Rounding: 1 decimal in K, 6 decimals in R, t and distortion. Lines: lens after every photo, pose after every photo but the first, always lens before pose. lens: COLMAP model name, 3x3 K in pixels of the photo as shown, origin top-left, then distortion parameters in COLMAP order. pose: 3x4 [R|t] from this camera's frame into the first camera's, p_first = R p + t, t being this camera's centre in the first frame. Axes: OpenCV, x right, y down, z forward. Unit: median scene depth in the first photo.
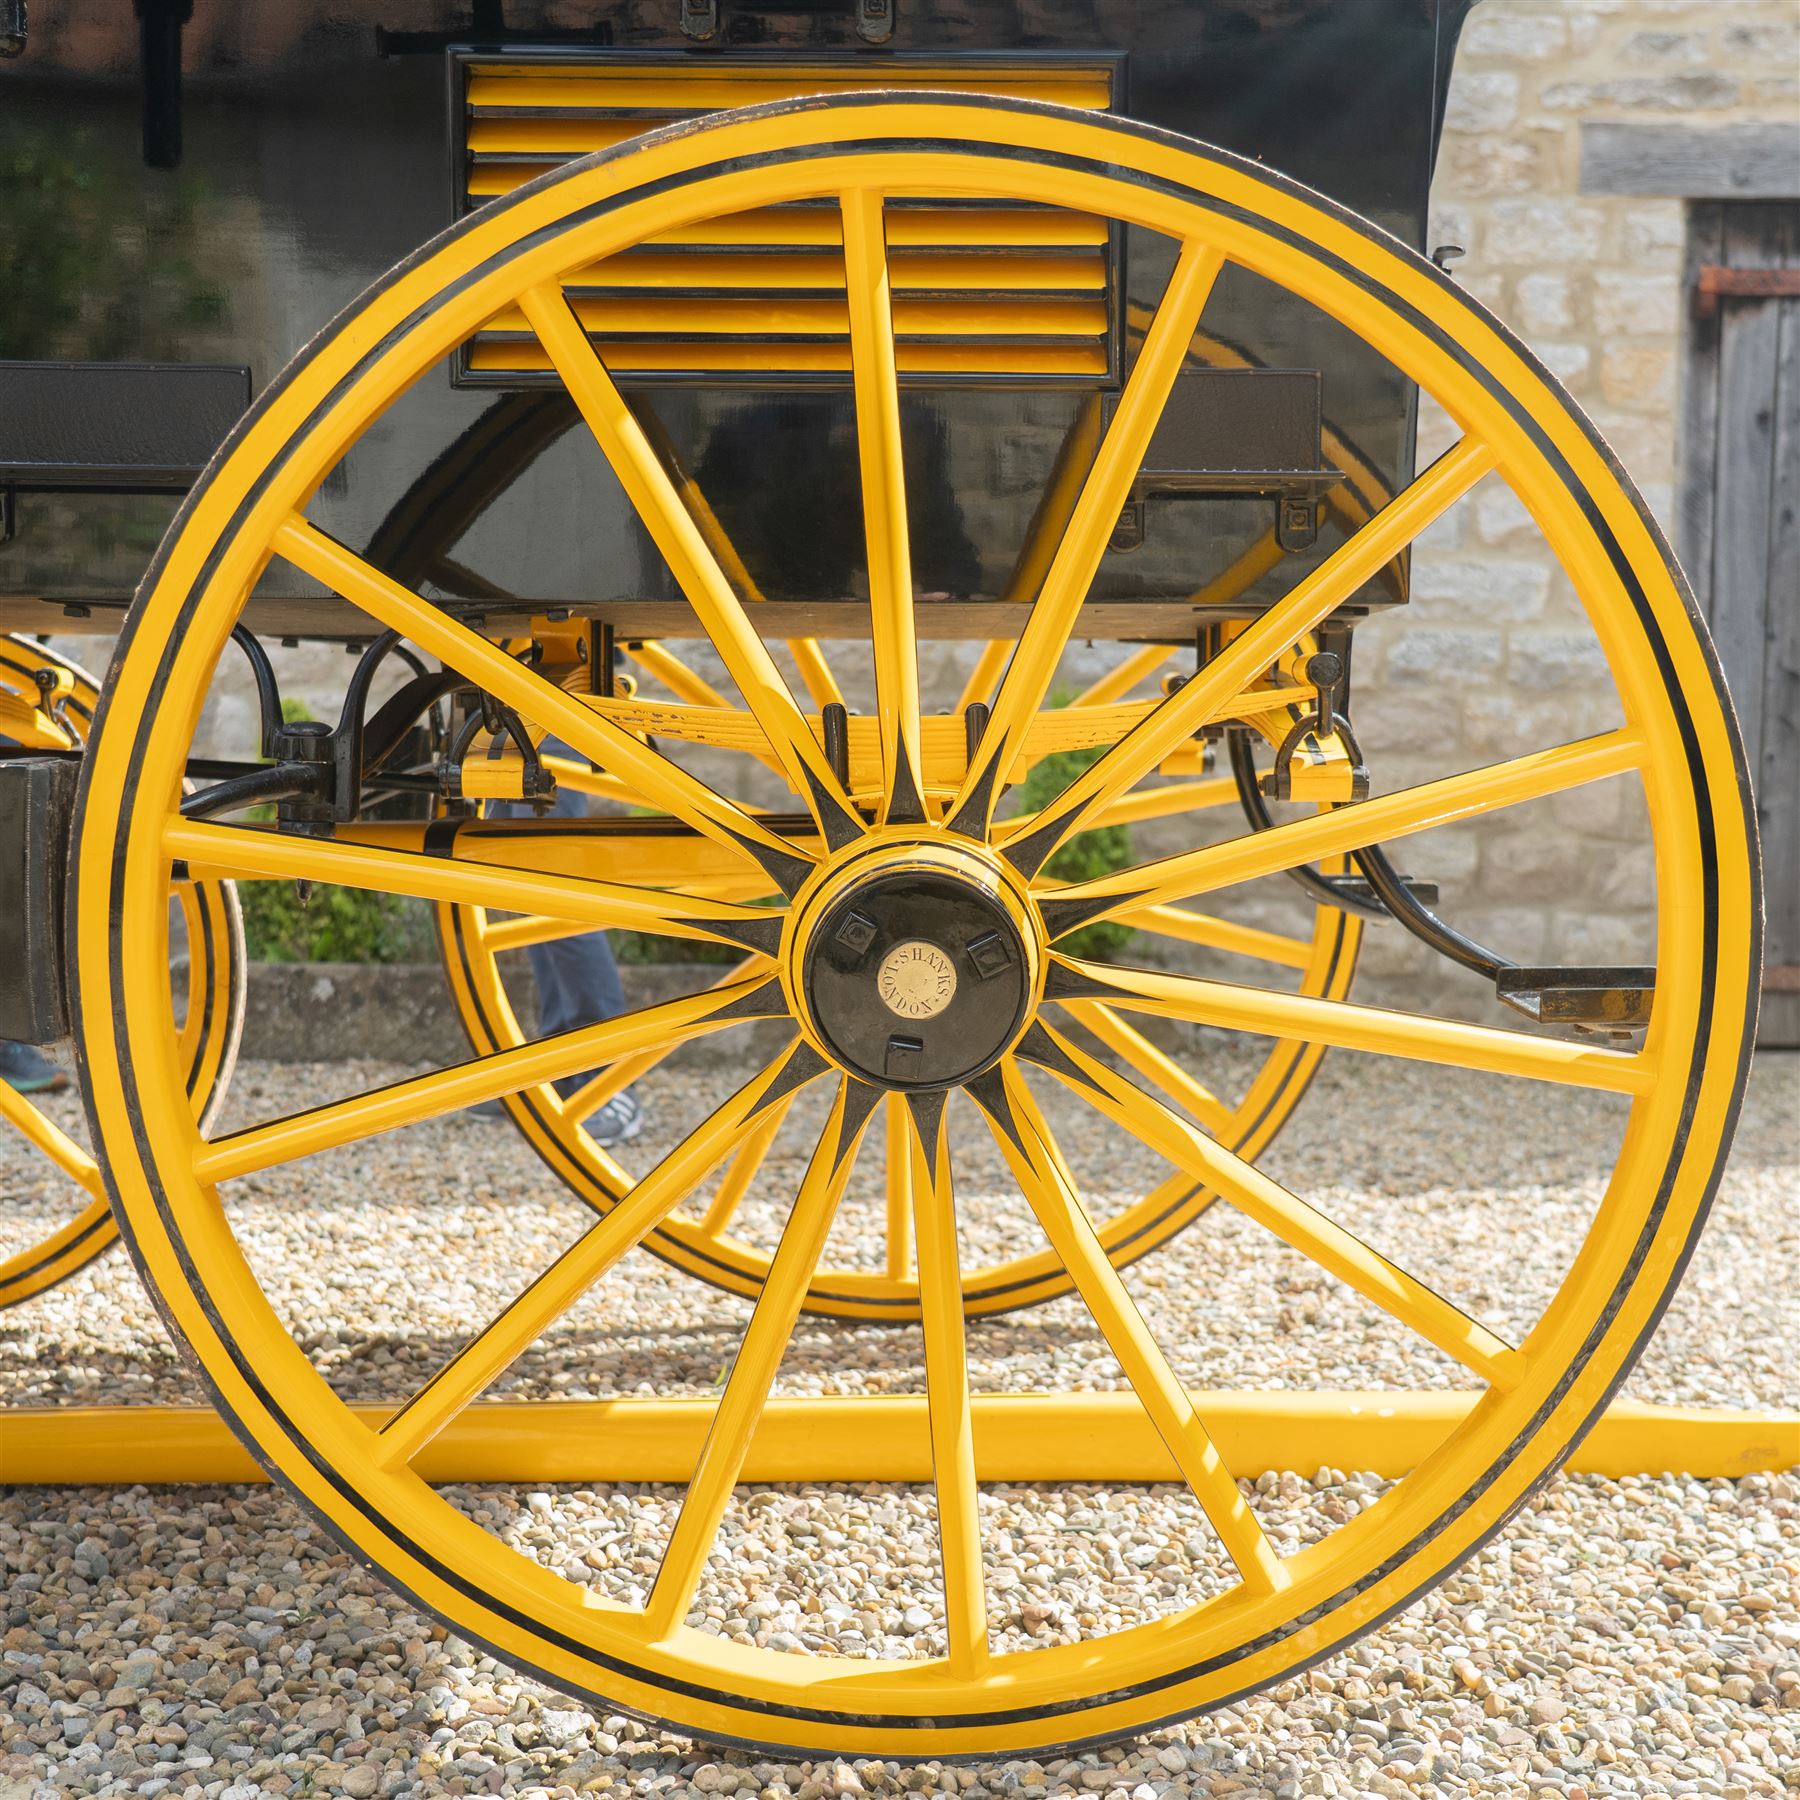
lens RADIAL K [[2576.7, 0, 892.5], [0, 2576.7, 916.3], [0, 0, 1]] dist [0.083797, 0.000000]
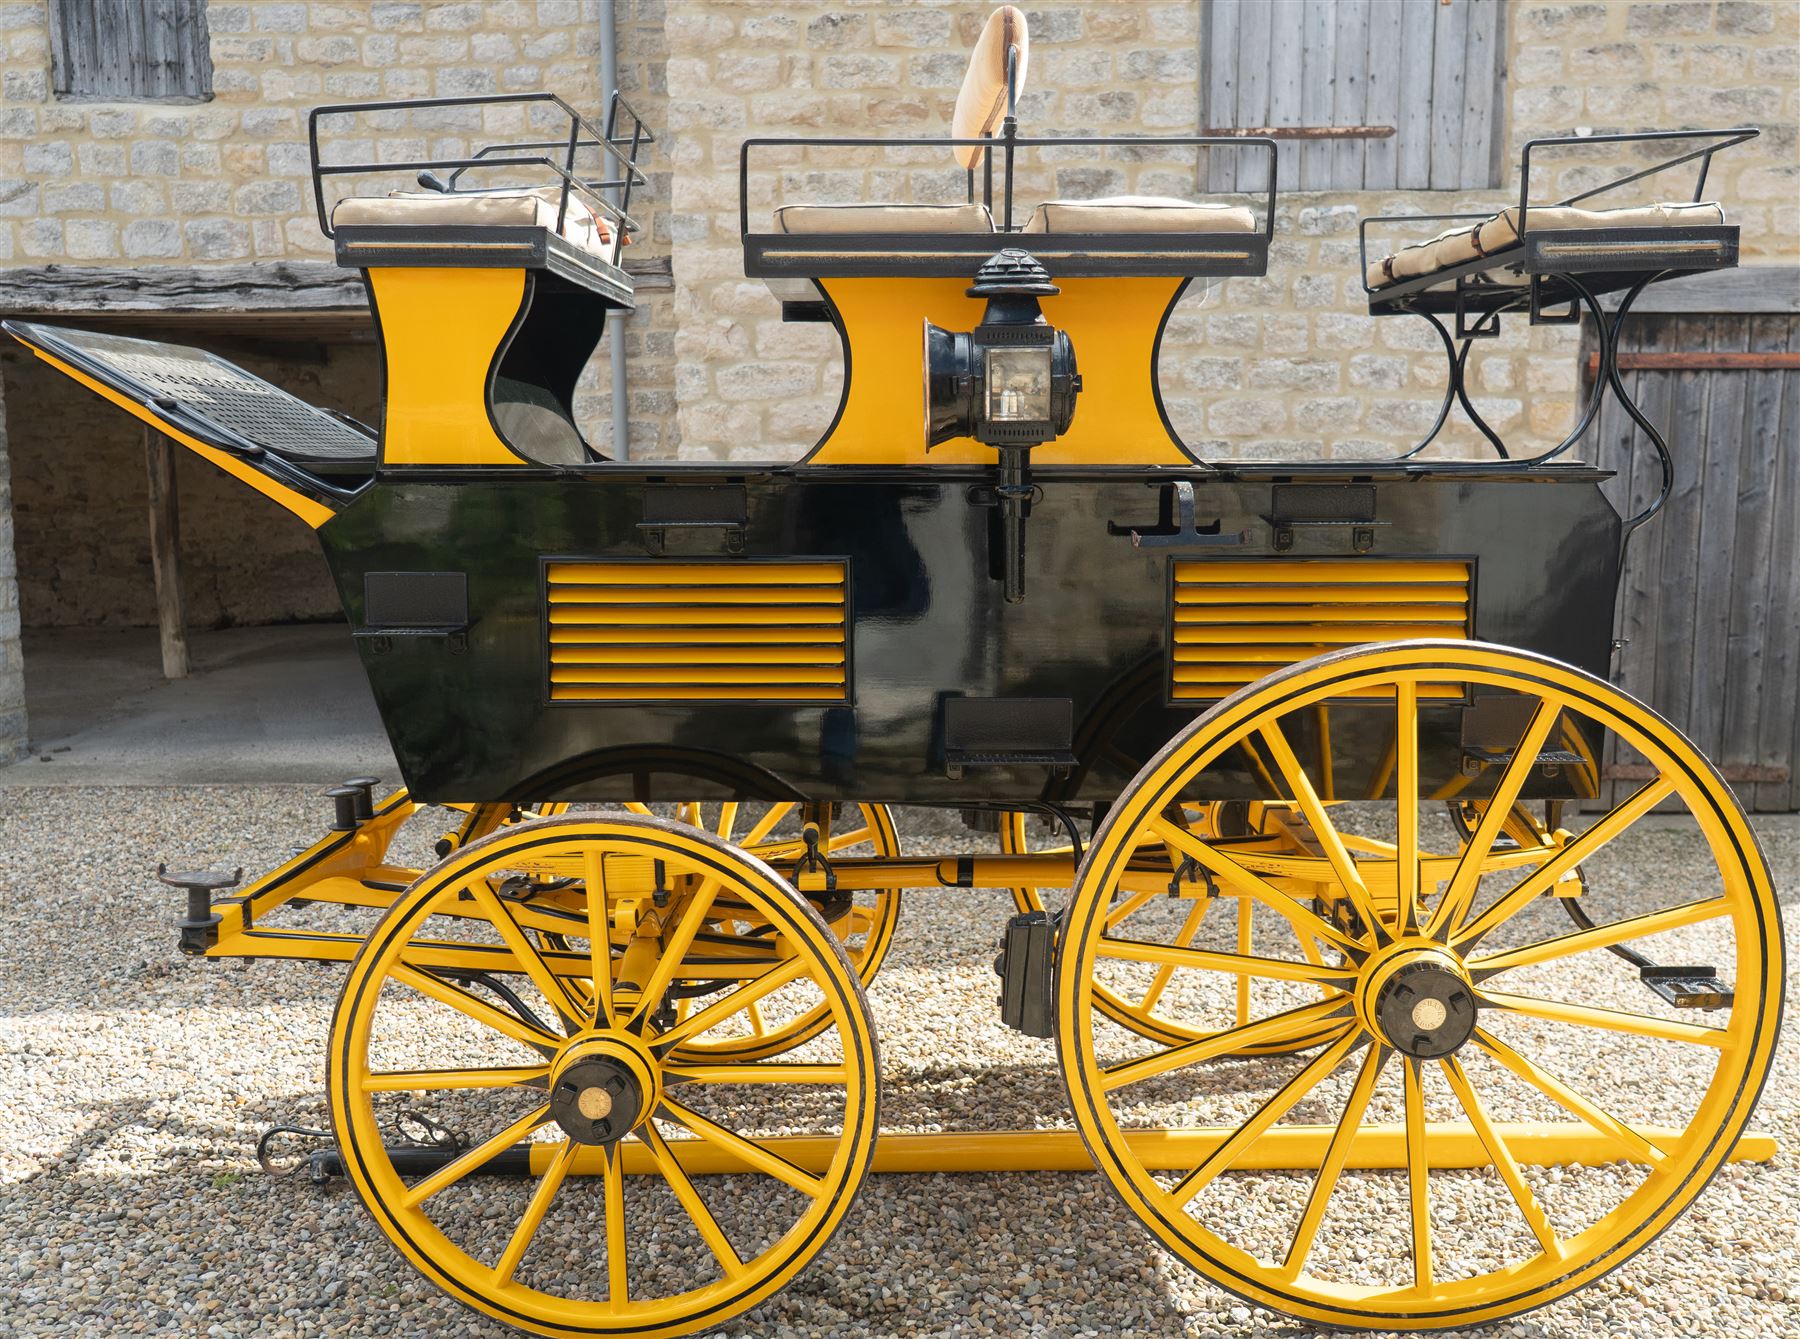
lens RADIAL K [[1869.2, 0, 951.6], [0, 1869.2, 687.7], [0, 0, 1]] dist [0.129301, 0.000000]
pose [[0.998940, -0.007263, 0.045449, -0.431786], [0.004014, 0.997456, 0.071173, -0.341022], [-0.045851, -0.070915, 0.996428, -0.582875]]
